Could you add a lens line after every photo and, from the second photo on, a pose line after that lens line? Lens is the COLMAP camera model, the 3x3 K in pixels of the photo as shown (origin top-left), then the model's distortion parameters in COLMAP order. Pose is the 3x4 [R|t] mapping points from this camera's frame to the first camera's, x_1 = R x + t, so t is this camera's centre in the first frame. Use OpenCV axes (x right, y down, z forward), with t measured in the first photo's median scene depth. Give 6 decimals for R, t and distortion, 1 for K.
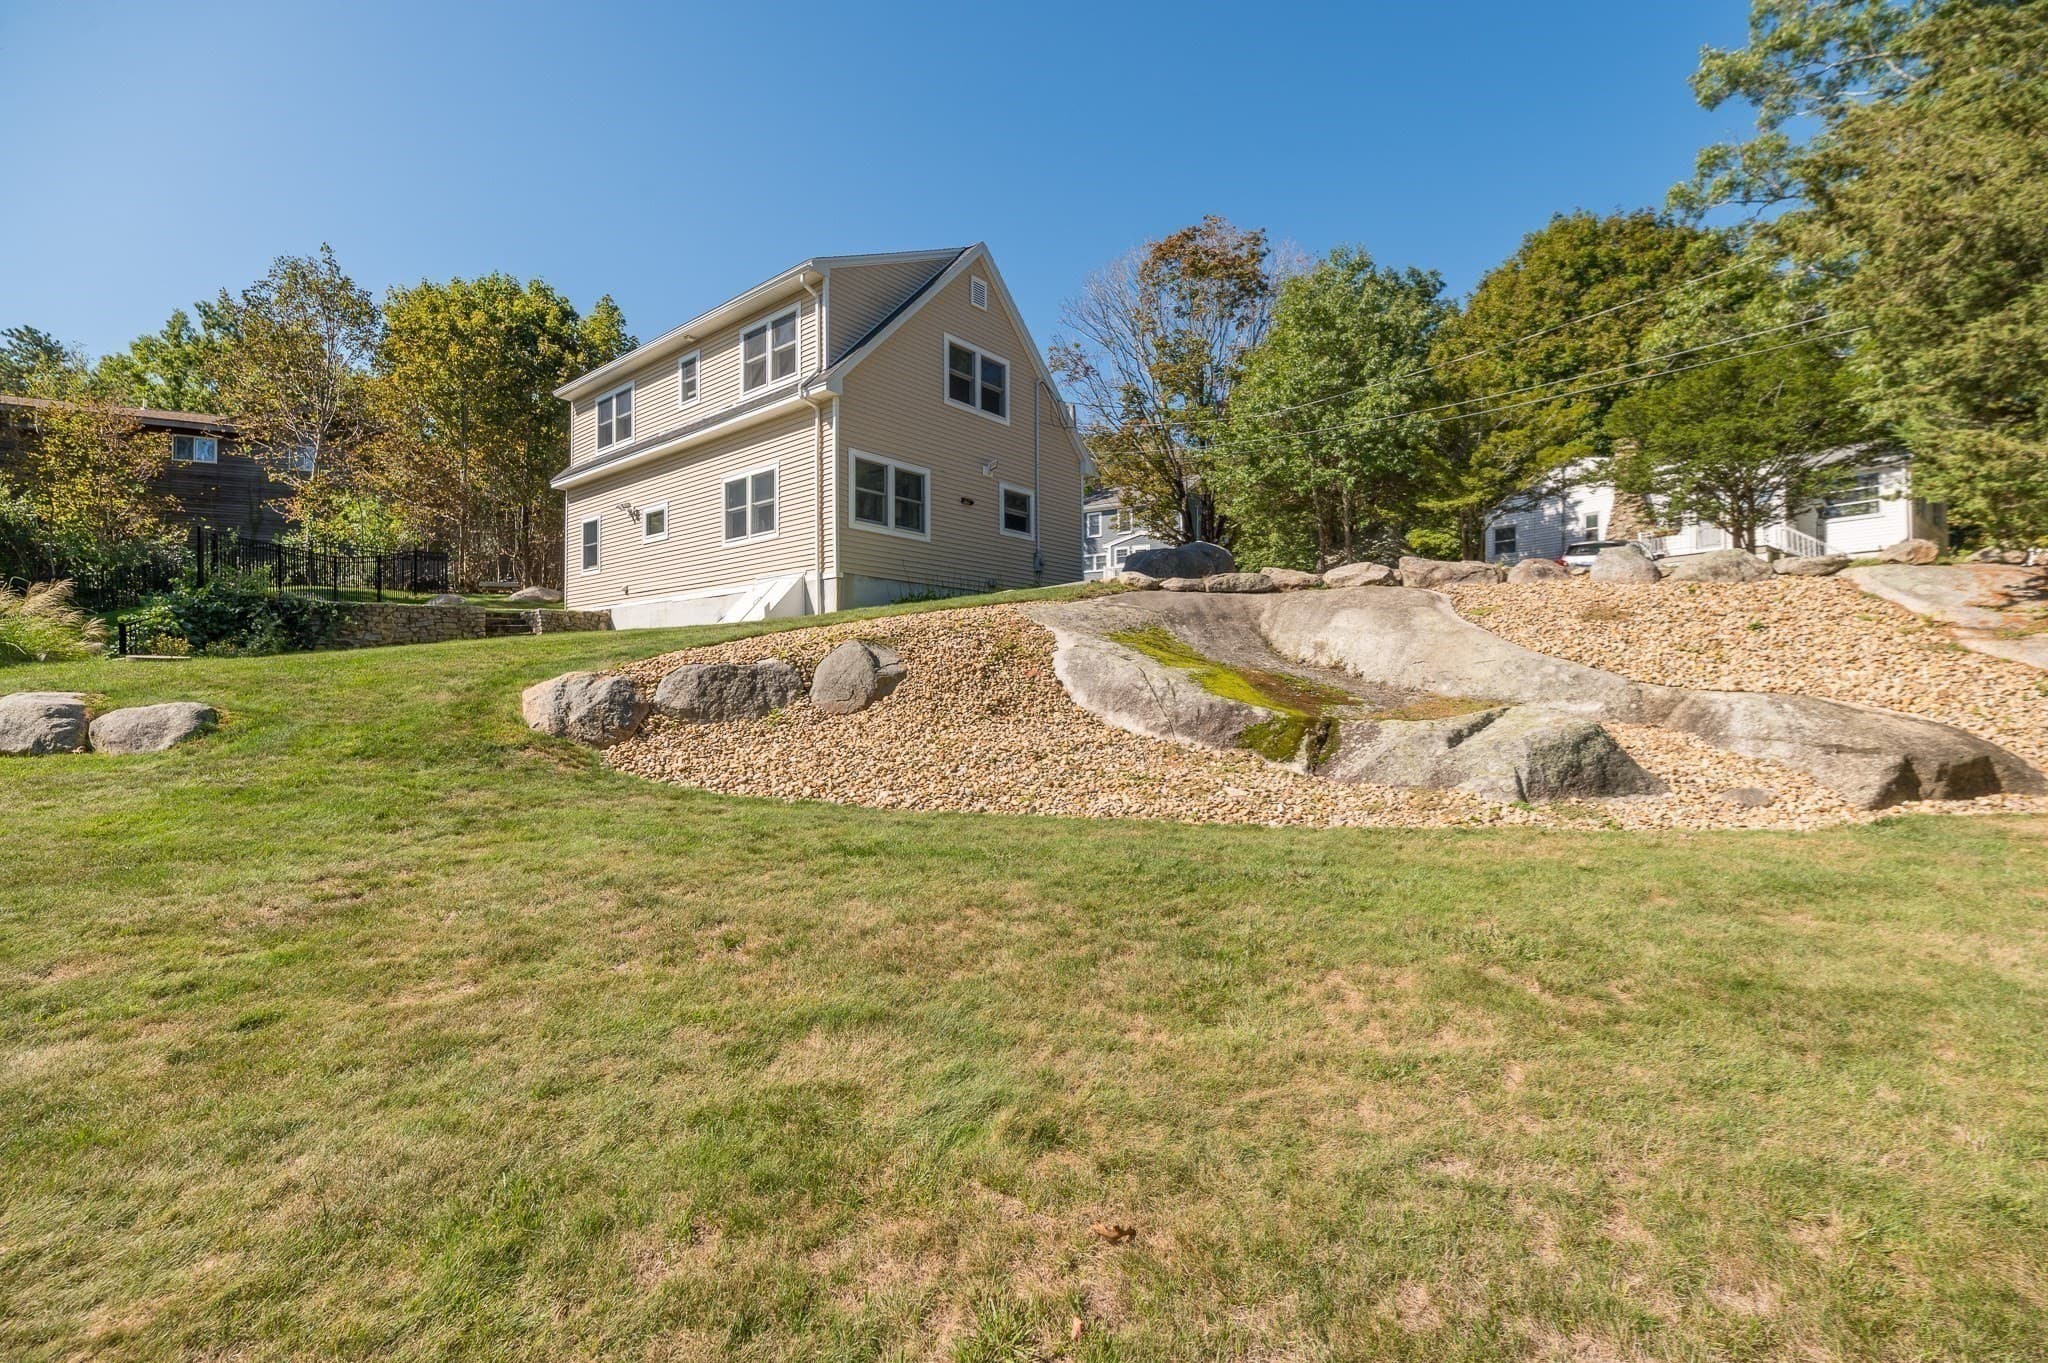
lens RADIAL K [[900.9, 0, 1024.0], [0, 900.9, 681.5], [0, 0, 1]] dist [0.000765, -0.000227]
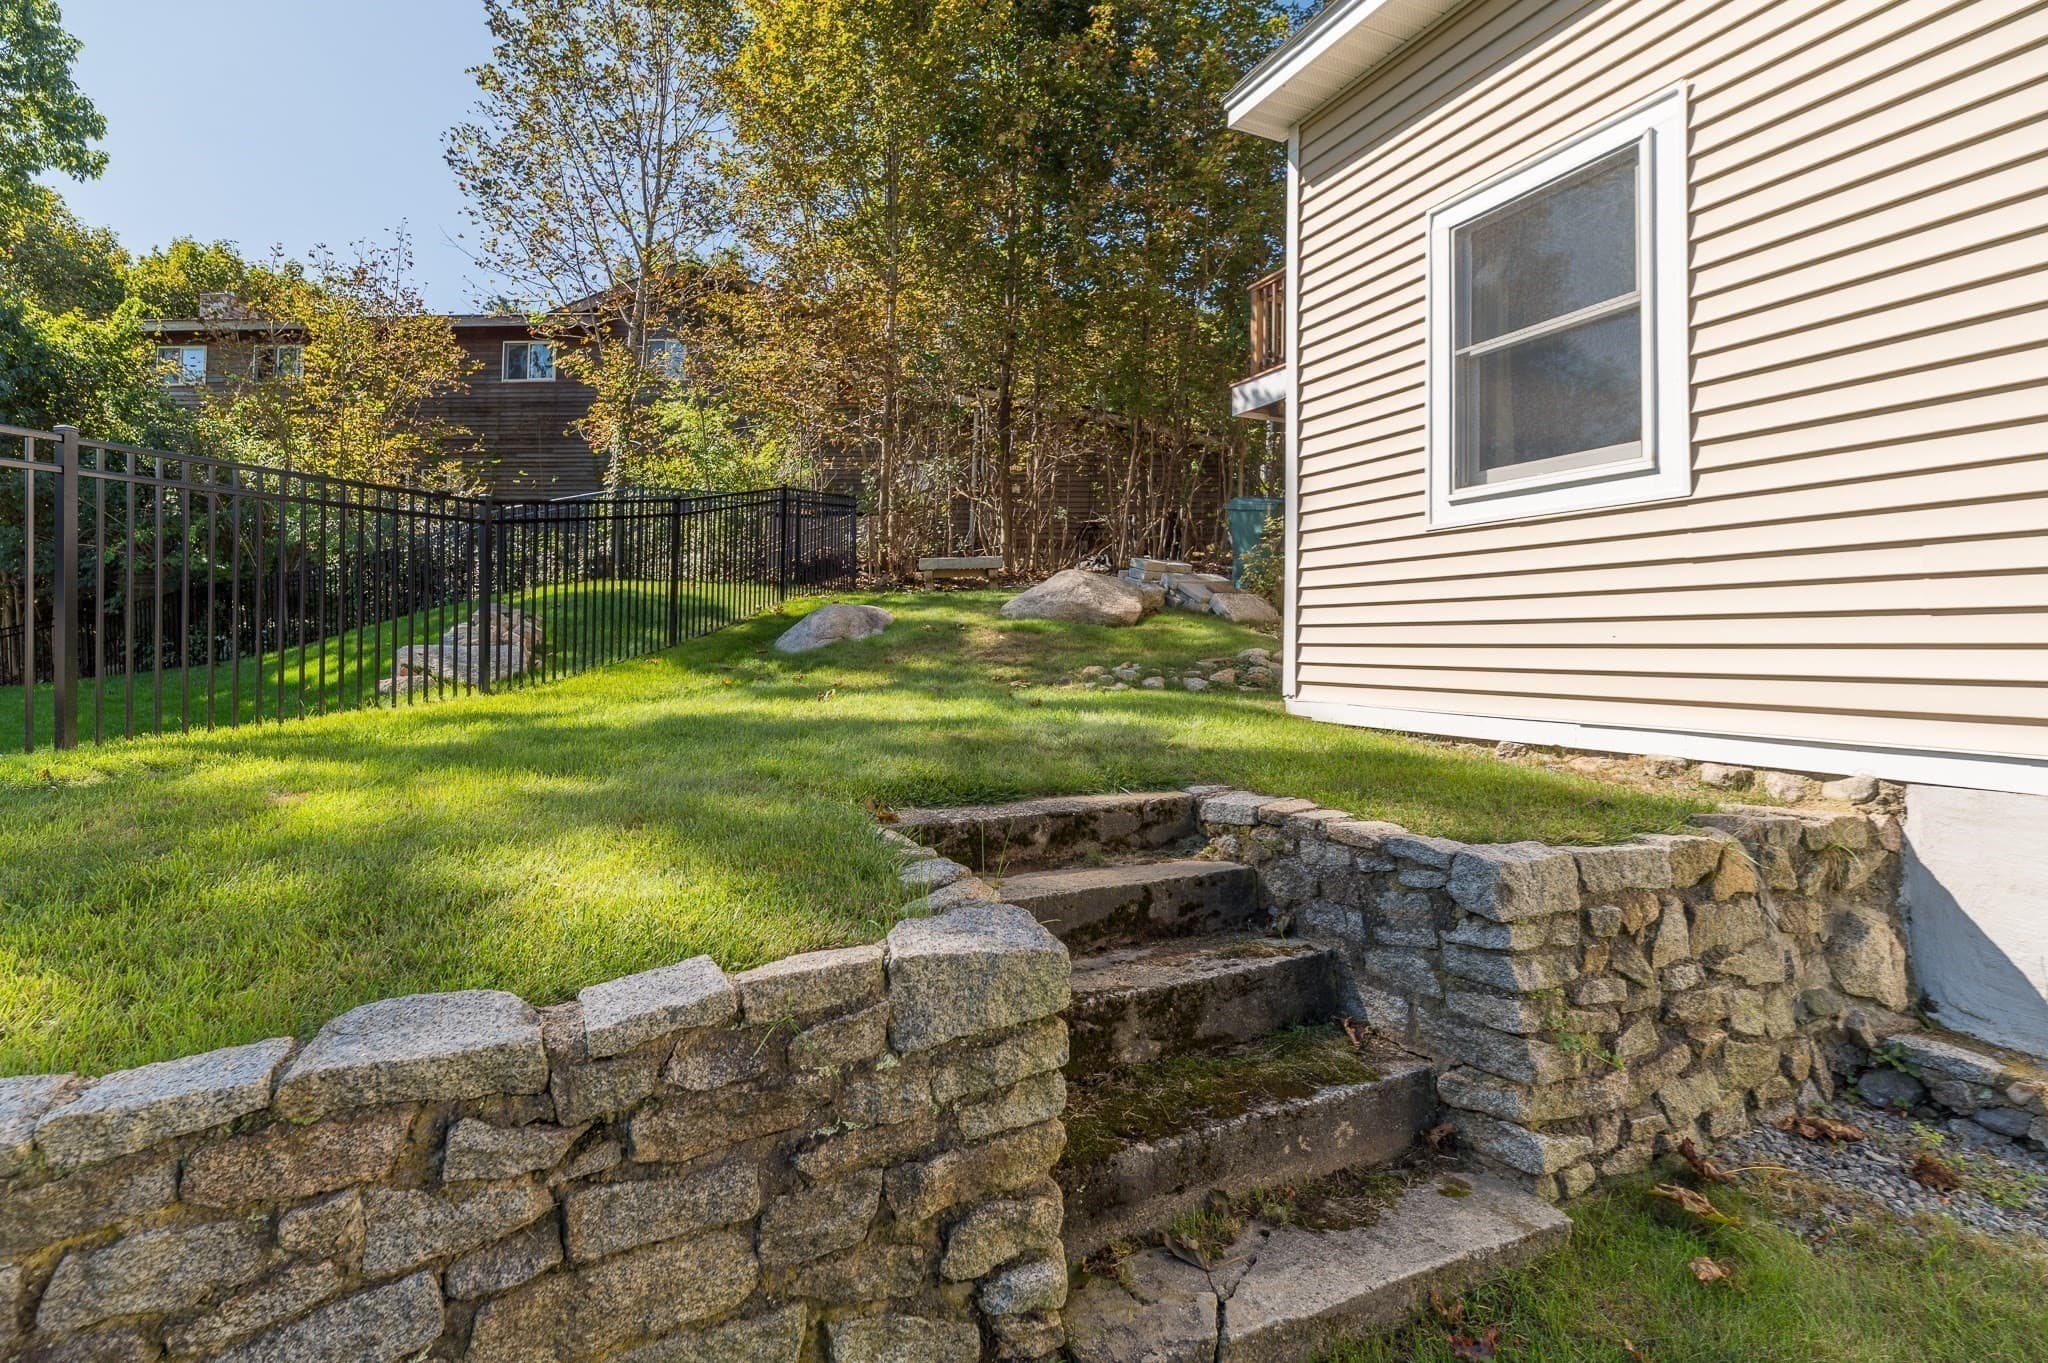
lens RADIAL K [[904.9, 0, 1028.6], [0, 904.9, 685.2], [0, 0, 1]] dist [-0.000339, 0.000139]
pose [[0.917937, 0.023684, -0.396019, -0.630589], [-0.002481, 0.998540, 0.053966, -0.121680], [0.396719, -0.048554, 0.916655, 1.023275]]
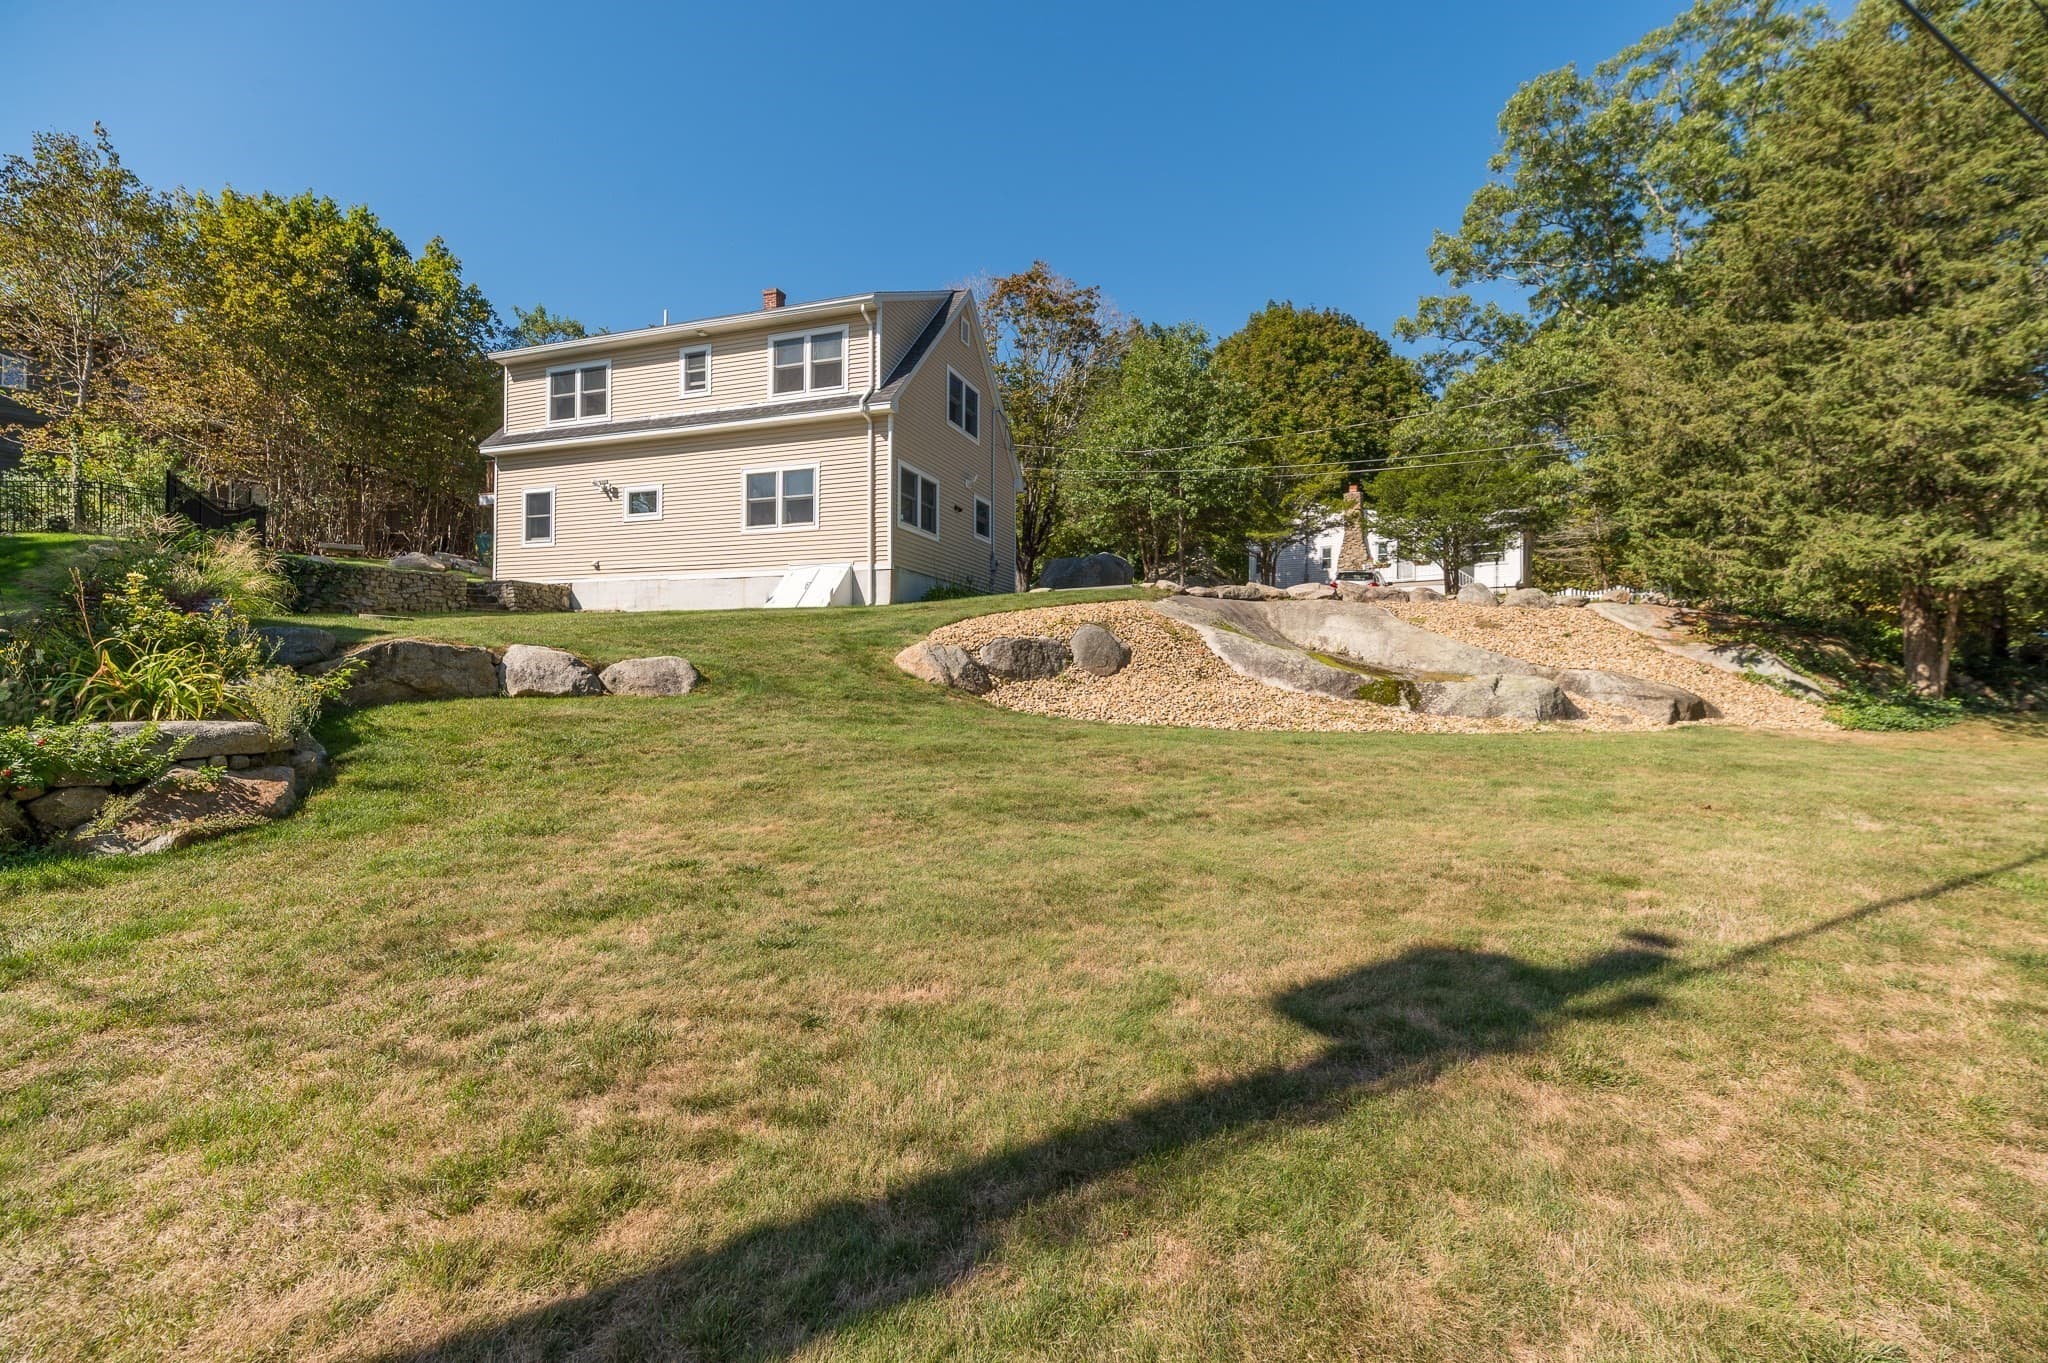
lens RADIAL K [[904.9, 0, 1028.6], [0, 904.9, 685.2], [0, 0, 1]] dist [-0.000339, 0.000139]
pose [[0.935027, 0.011592, 0.354388, -0.413817], [-0.015551, 0.999844, 0.008327, 0.020347], [-0.354236, -0.013297, 0.935062, -0.147128]]
